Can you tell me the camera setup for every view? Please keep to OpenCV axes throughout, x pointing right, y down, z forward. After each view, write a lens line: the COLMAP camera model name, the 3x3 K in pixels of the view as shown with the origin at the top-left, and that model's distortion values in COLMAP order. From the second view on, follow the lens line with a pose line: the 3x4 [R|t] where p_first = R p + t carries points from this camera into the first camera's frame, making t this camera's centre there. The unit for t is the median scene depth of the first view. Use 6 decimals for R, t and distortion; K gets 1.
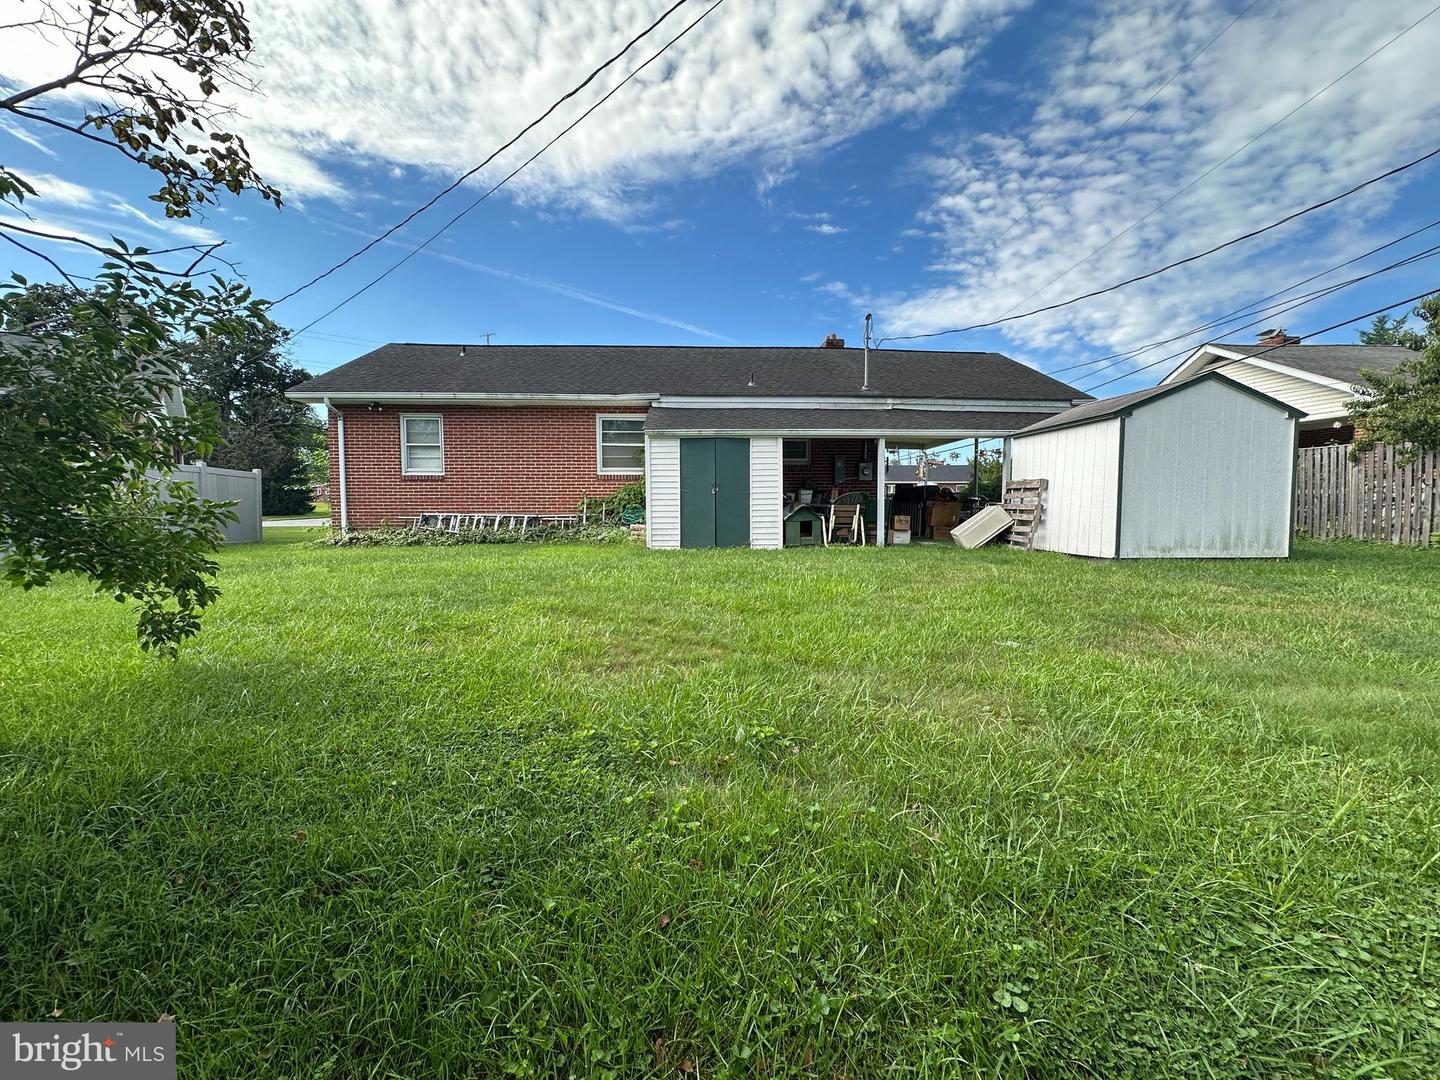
lens RADIAL K [[570.8, 0, 721.5], [0, 570.8, 541.6], [0, 0, 1]] dist [-0.001912, -0.000059]
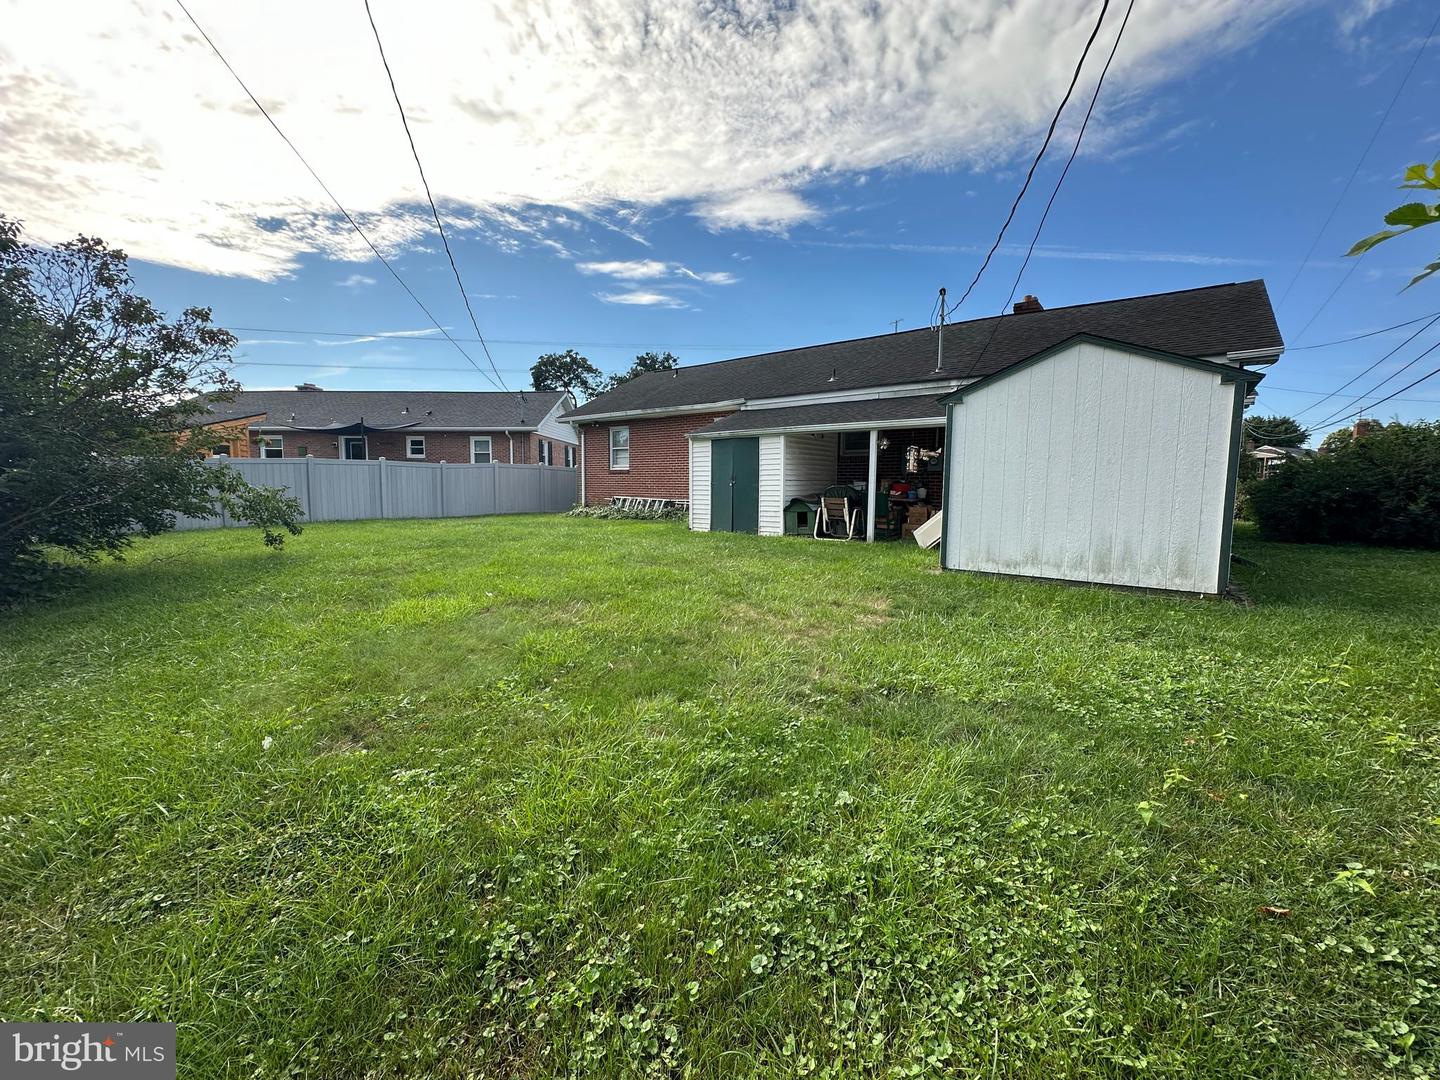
lens RADIAL K [[570.8, 0, 721.4], [0, 570.8, 541.3], [0, 0, 1]] dist [-0.001912, -0.000059]
pose [[0.758859, 0.073541, -0.647089, 0.644113], [-0.053503, 0.997285, 0.050596, -0.024082], [0.649053, -0.003775, 0.760734, 0.077172]]
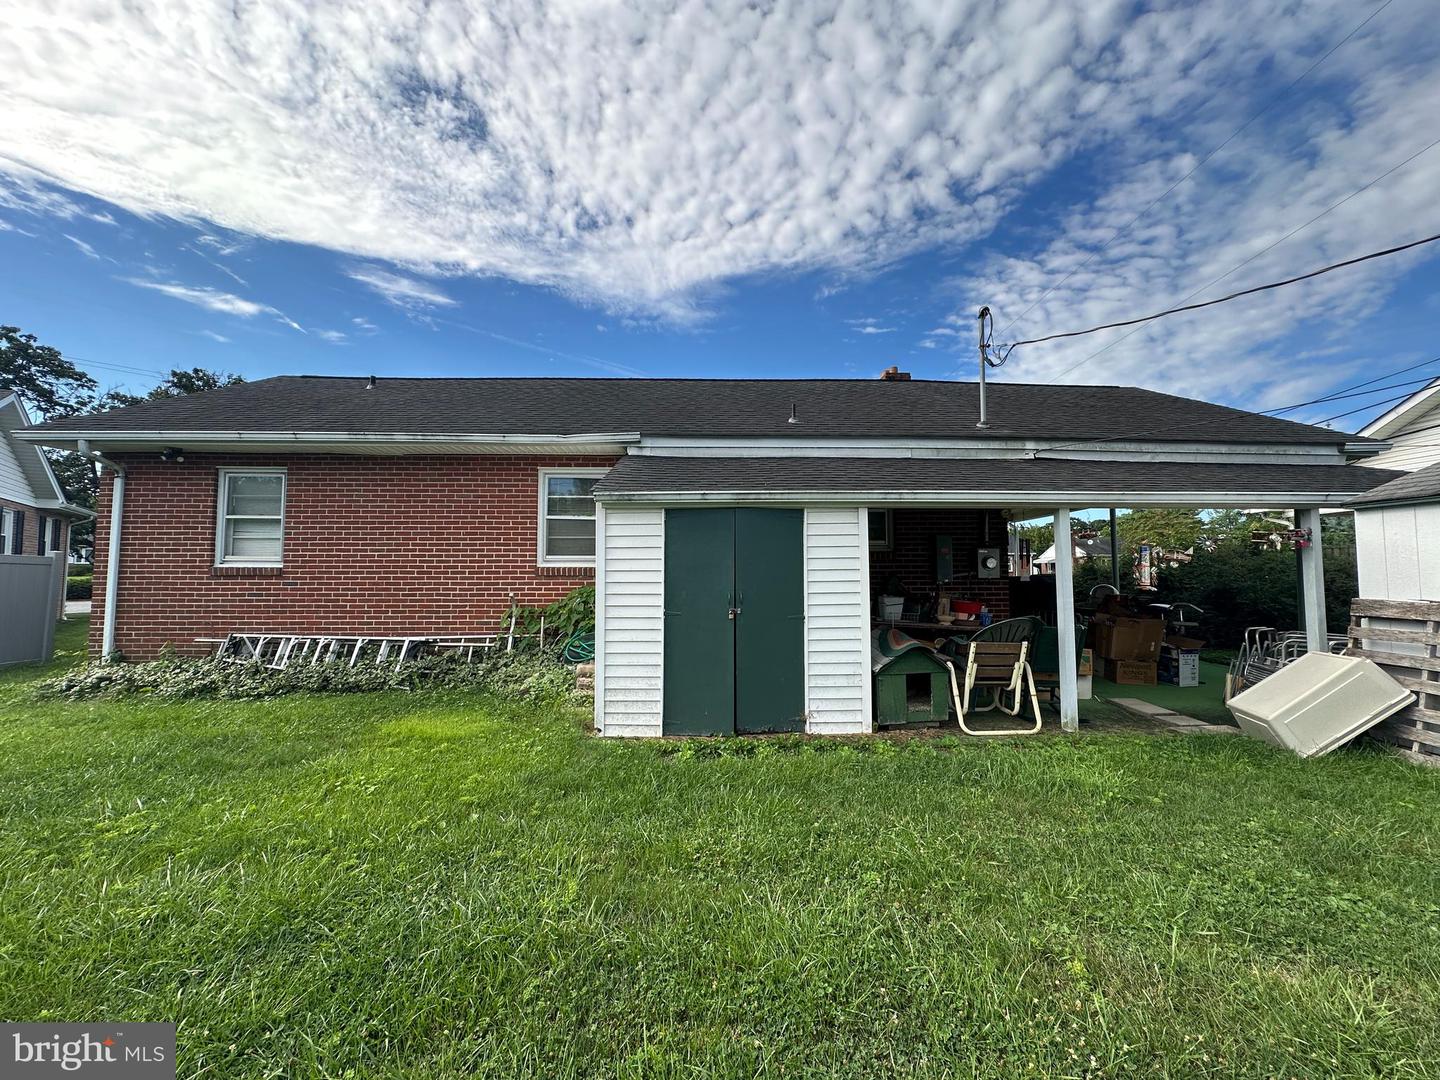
lens RADIAL K [[570.8, 0, 722.5], [0, 570.8, 540.1], [0, 0, 1]] dist [-0.001912, -0.000059]
pose [[0.999589, 0.002312, -0.028587, -0.006330], [-0.005653, 0.993076, -0.117342, -0.081397], [0.028118, 0.117455, 0.992680, 0.434063]]
